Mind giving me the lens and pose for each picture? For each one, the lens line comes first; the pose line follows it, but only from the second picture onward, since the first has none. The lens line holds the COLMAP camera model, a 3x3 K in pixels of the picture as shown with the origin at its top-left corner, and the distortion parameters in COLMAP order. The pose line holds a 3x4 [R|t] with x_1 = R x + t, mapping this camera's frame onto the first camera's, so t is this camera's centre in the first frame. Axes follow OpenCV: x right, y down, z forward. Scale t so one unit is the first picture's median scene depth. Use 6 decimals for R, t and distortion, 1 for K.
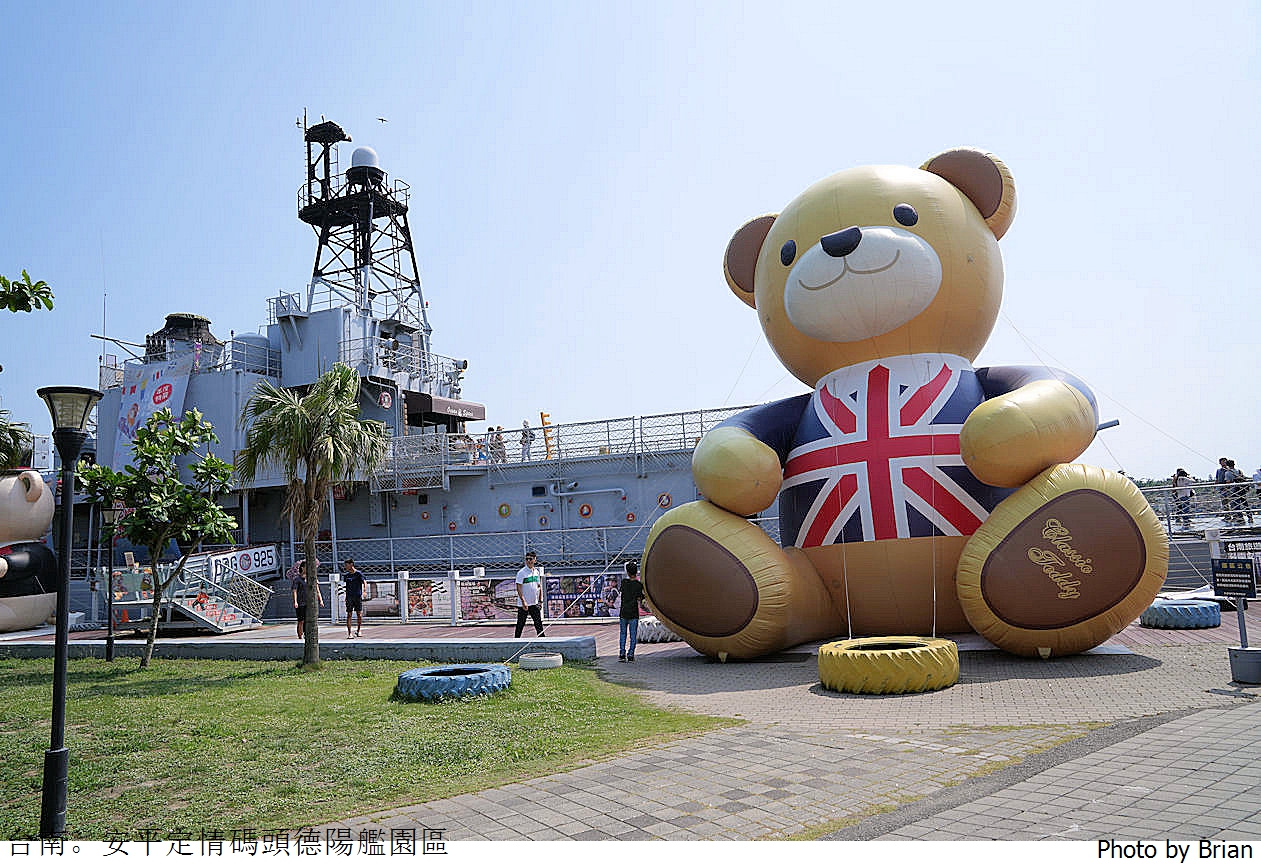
lens RADIAL K [[874.4, 0, 624.8], [0, 874.4, 416.4], [0, 0, 1]] dist [-0.142141, 0.126726]
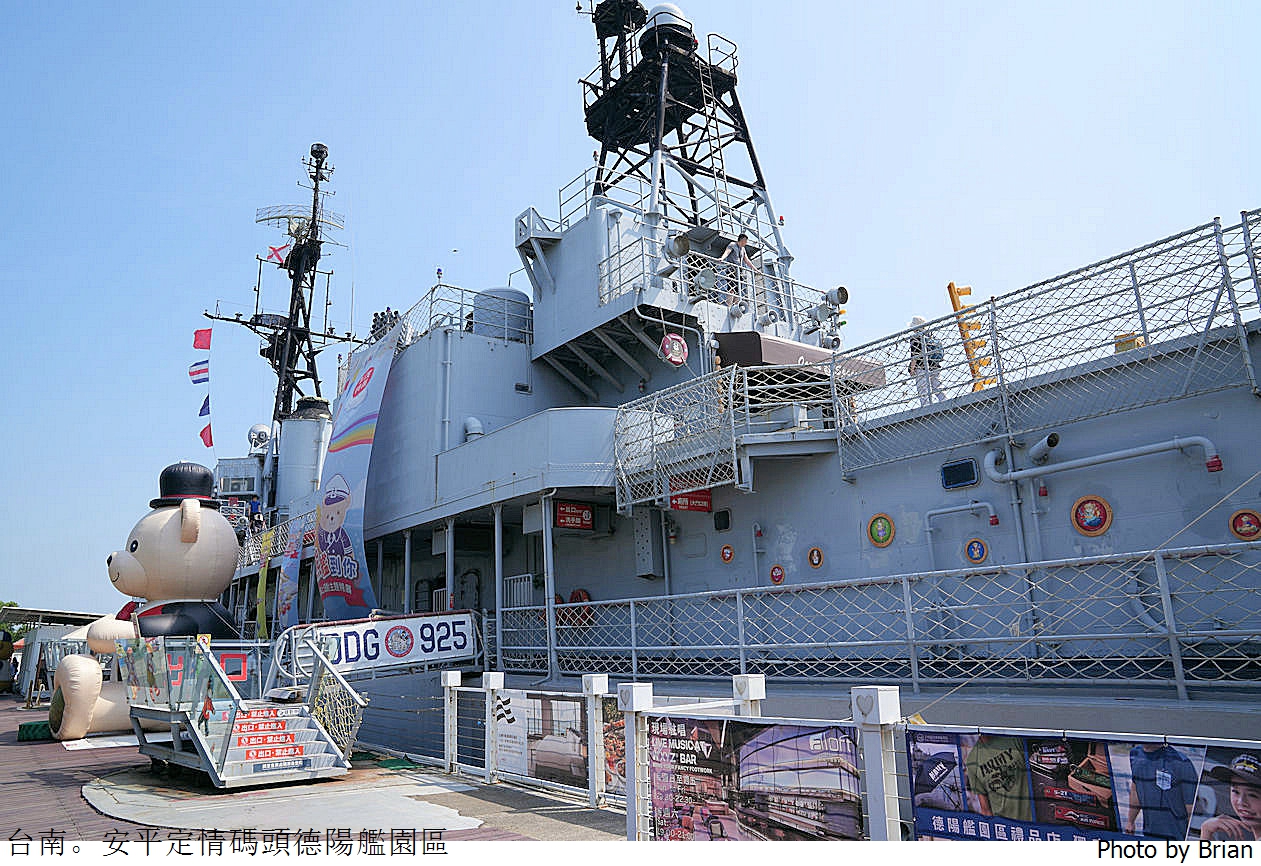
lens RADIAL K [[874.4, 0, 624.8], [0, 874.4, 416.4], [0, 0, 1]] dist [-0.142141, 0.126726]
pose [[0.841628, -0.103591, -0.530029, -0.017334], [0.051440, 0.992346, -0.112266, 0.093715], [0.537602, 0.067221, 0.840515, 0.584027]]
